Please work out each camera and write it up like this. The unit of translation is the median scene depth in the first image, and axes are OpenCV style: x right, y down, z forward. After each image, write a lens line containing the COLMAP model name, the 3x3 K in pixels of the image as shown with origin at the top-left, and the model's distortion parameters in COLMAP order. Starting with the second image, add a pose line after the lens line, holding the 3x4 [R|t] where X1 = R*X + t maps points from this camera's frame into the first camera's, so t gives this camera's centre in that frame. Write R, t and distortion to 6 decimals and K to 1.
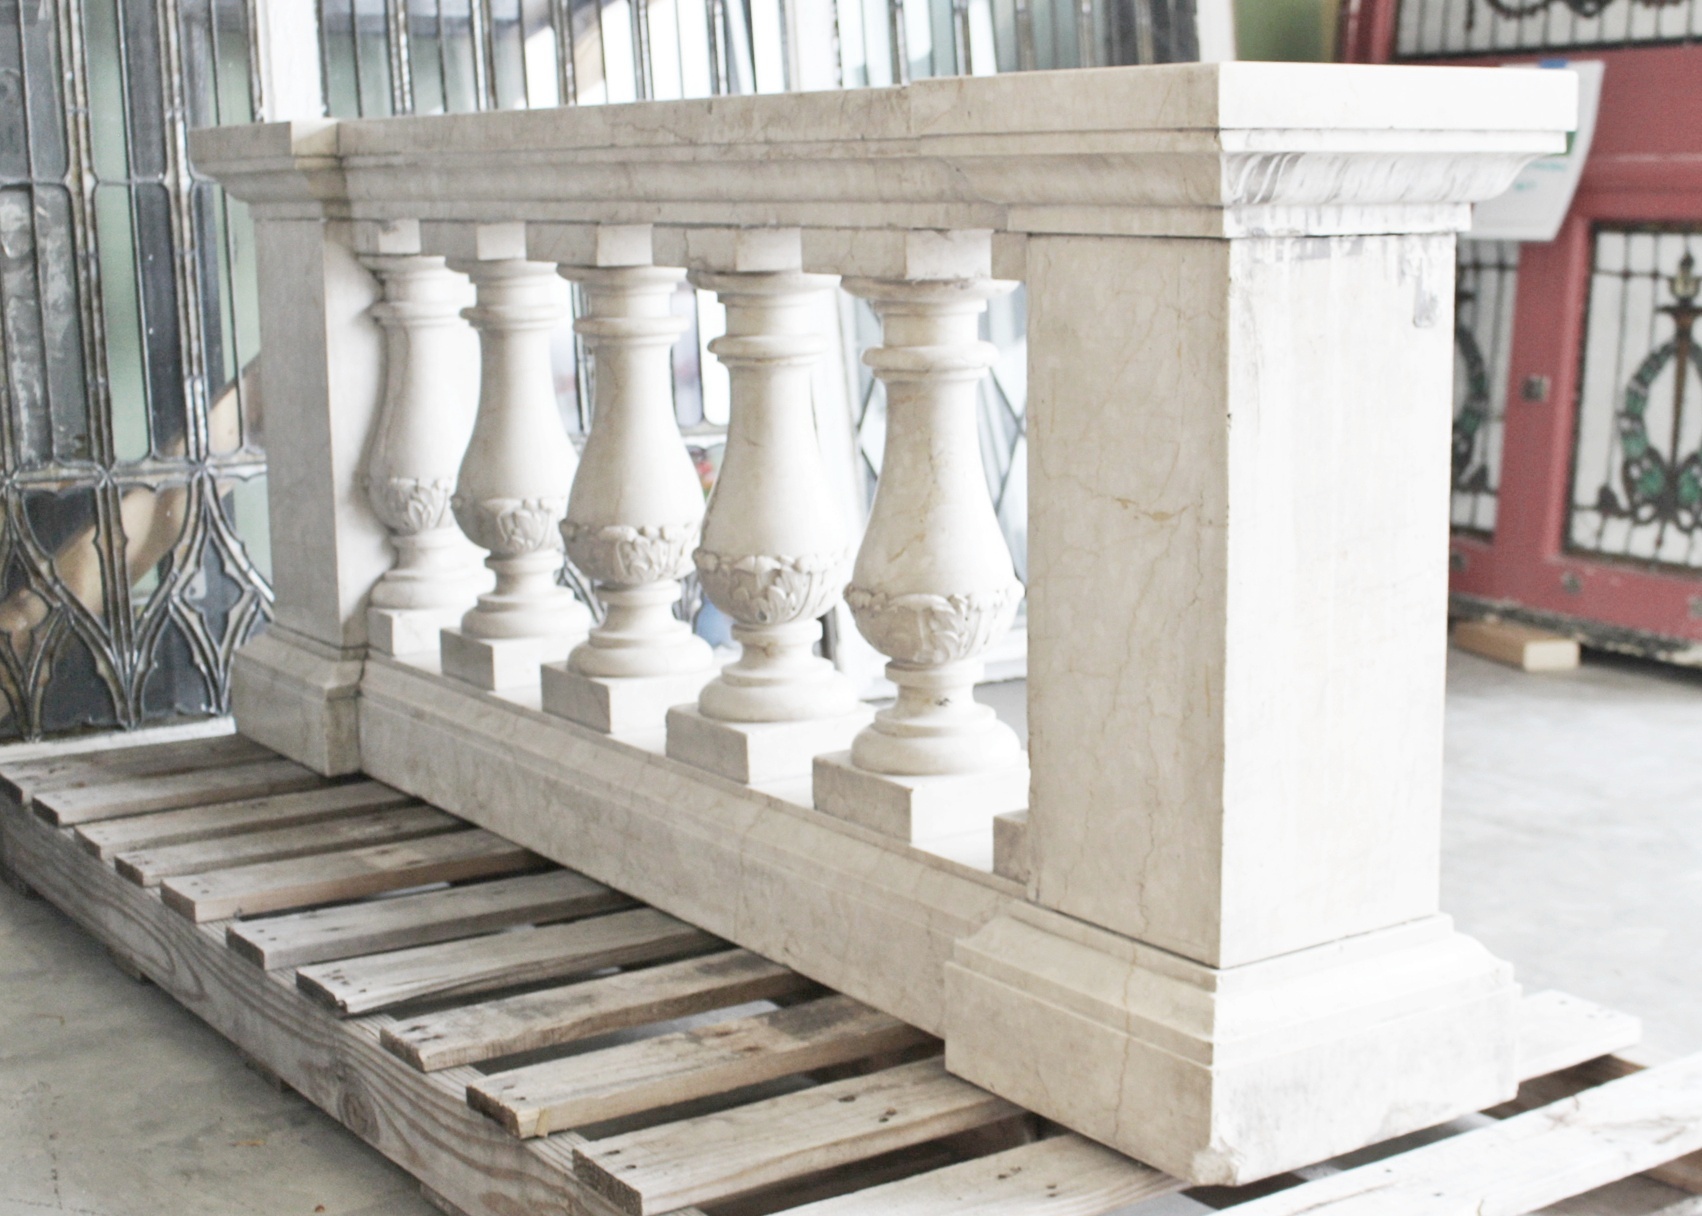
lens RADIAL K [[2440.7, 0, 851.0], [0, 2440.7, 608.0], [0, 0, 1]] dist [-0.161048, -0.038648]
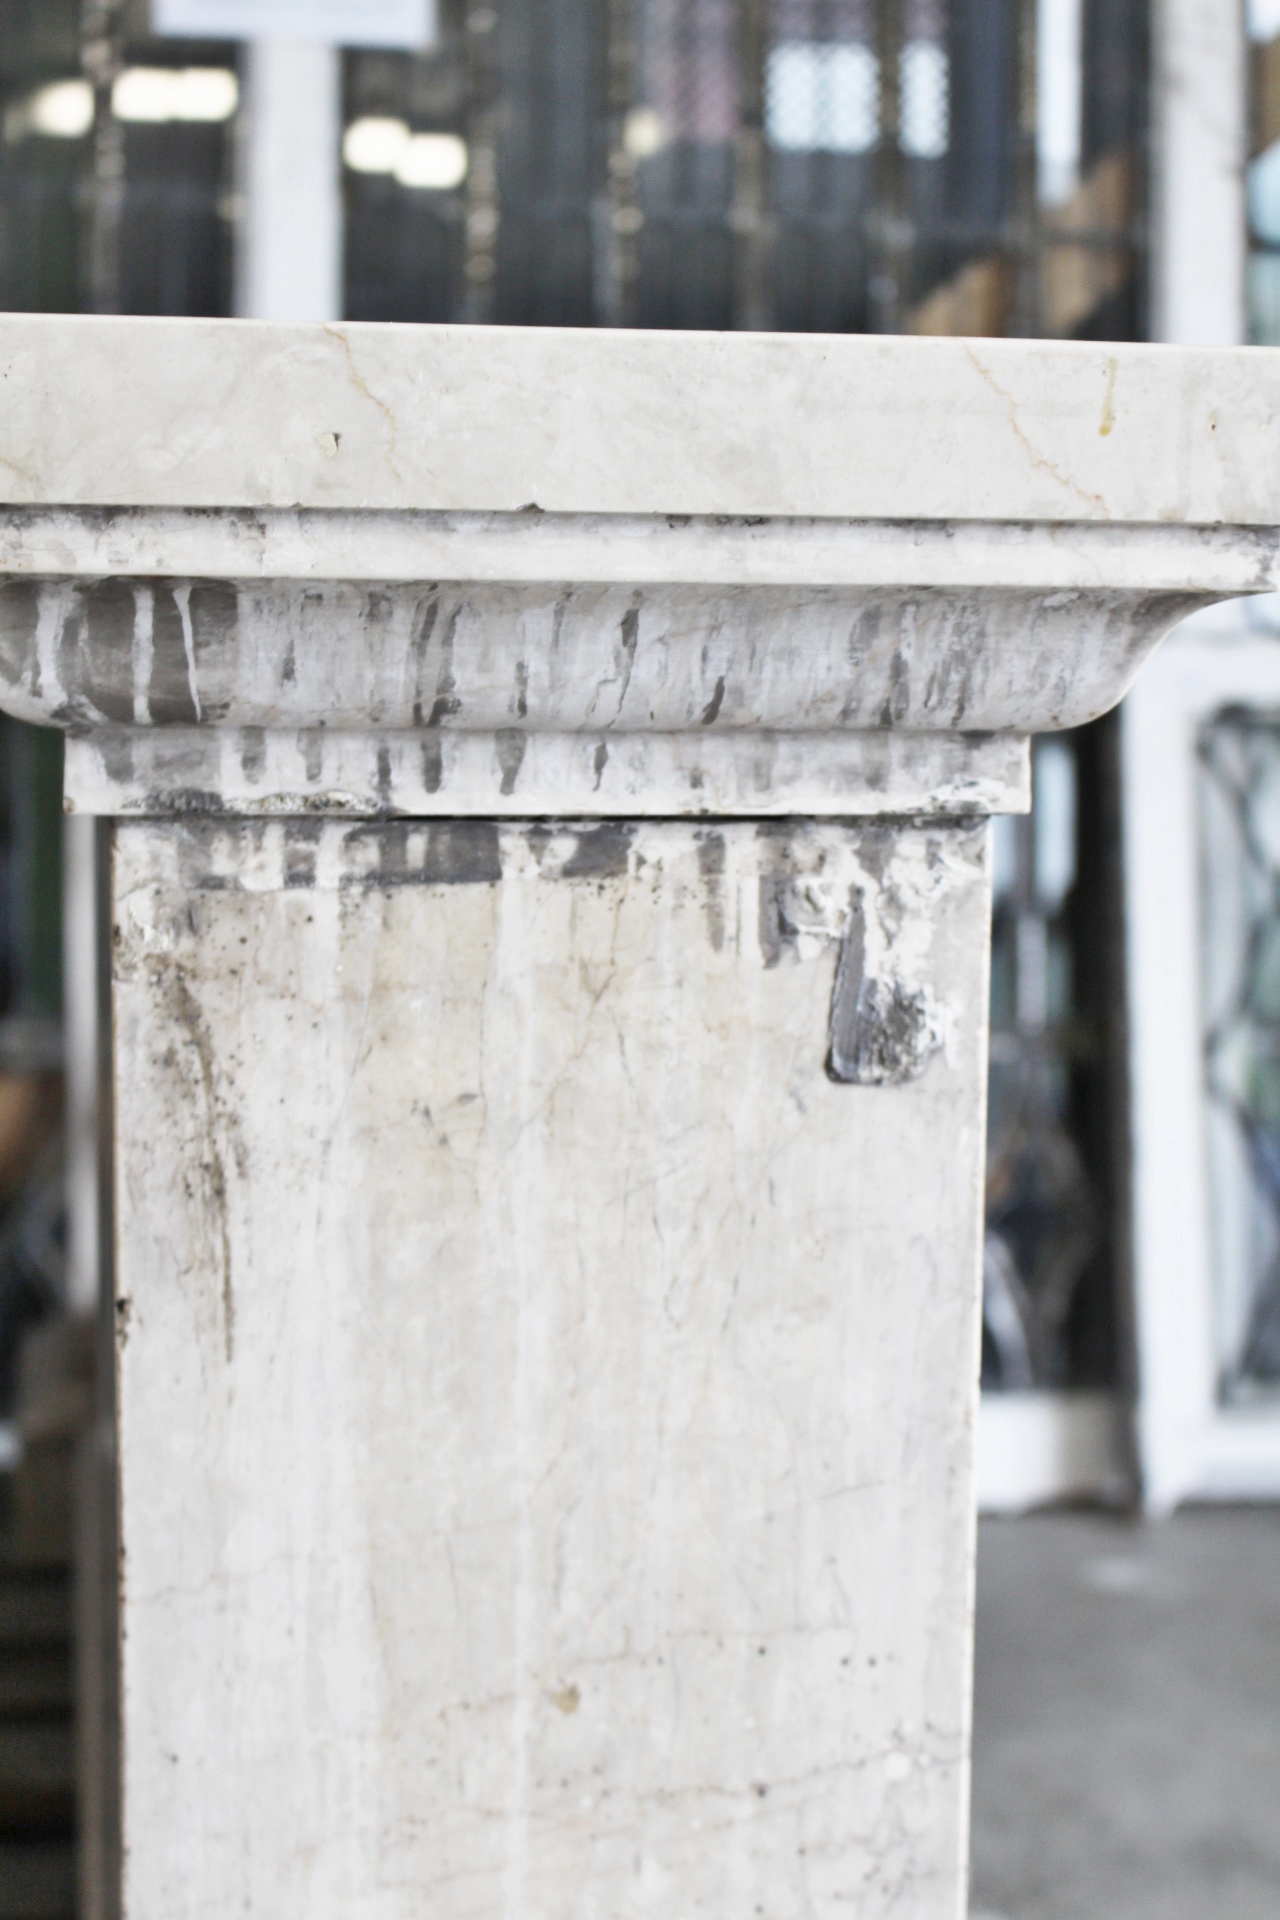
lens RADIAL K [[3023.3, 0, 640.0], [0, 3023.3, 960.0], [0, 0, 1]] dist [-0.025503, 0.007240]
pose [[0.920258, 0.077993, -0.383461, 0.377519], [-0.098134, 0.994619, -0.033213, -0.117509], [0.378807, 0.068195, 0.922960, 0.584767]]
